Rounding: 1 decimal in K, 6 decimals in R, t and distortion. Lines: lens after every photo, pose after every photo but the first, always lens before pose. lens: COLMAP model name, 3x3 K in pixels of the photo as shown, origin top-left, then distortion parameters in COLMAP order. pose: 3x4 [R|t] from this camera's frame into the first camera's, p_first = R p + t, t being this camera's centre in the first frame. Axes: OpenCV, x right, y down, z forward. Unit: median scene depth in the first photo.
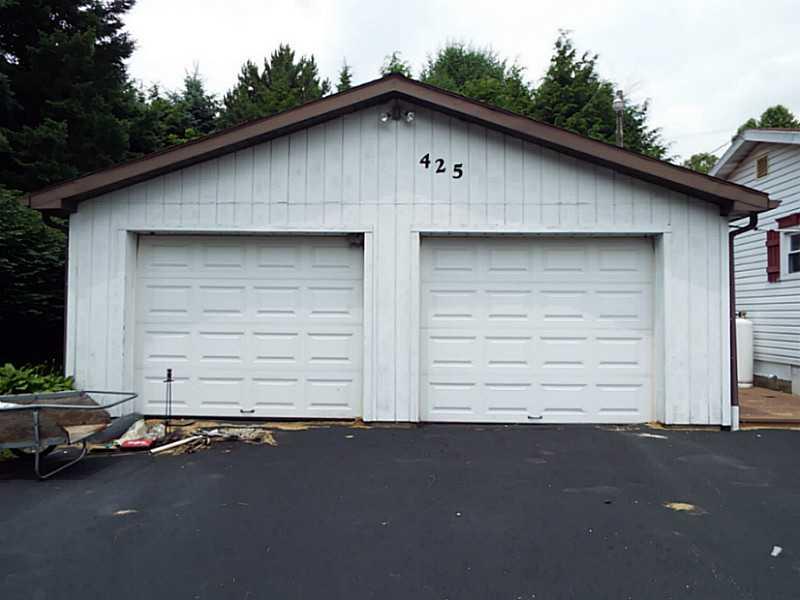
lens RADIAL K [[585.5, 0, 400.0], [0, 585.5, 300.0], [0, 0, 1]] dist [-0.000140, -0.000232]
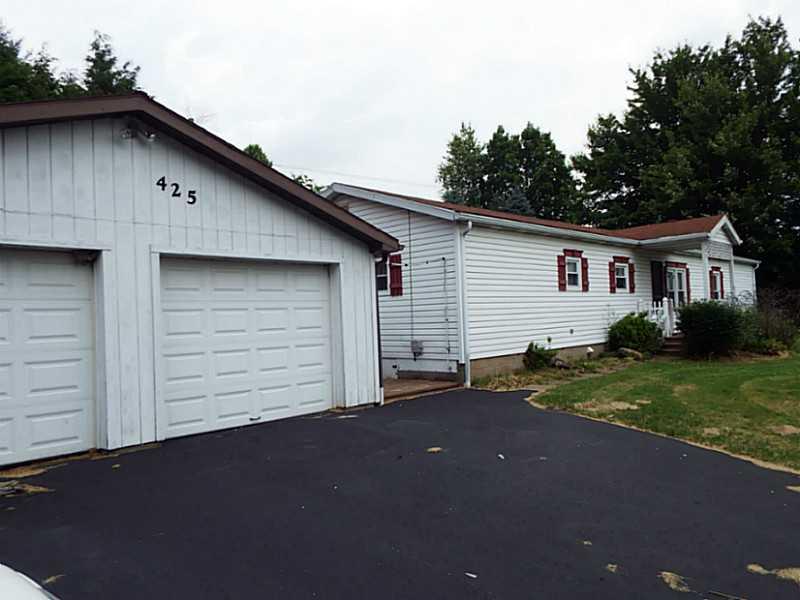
lens RADIAL K [[604.3, 0, 400.0], [0, 604.3, 300.0], [0, 0, 1]] dist [0.001349, -0.000829]
pose [[0.661199, -0.006728, 0.750181, -0.474625], [0.024164, 0.999632, -0.012333, -0.010866], [-0.749822, 0.026282, 0.661118, -0.004085]]
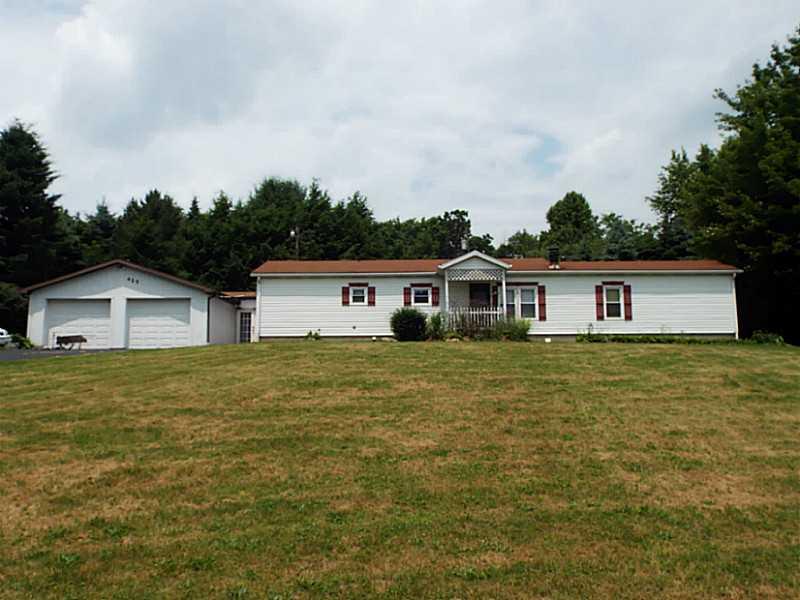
lens RADIAL K [[604.3, 0, 400.0], [0, 604.3, 300.0], [0, 0, 1]] dist [0.001349, -0.000829]
pose [[0.998548, -0.007716, 0.053307, 1.561409], [0.012586, 0.995713, -0.091641, 0.267334], [-0.052371, 0.092179, 0.994364, -2.902780]]
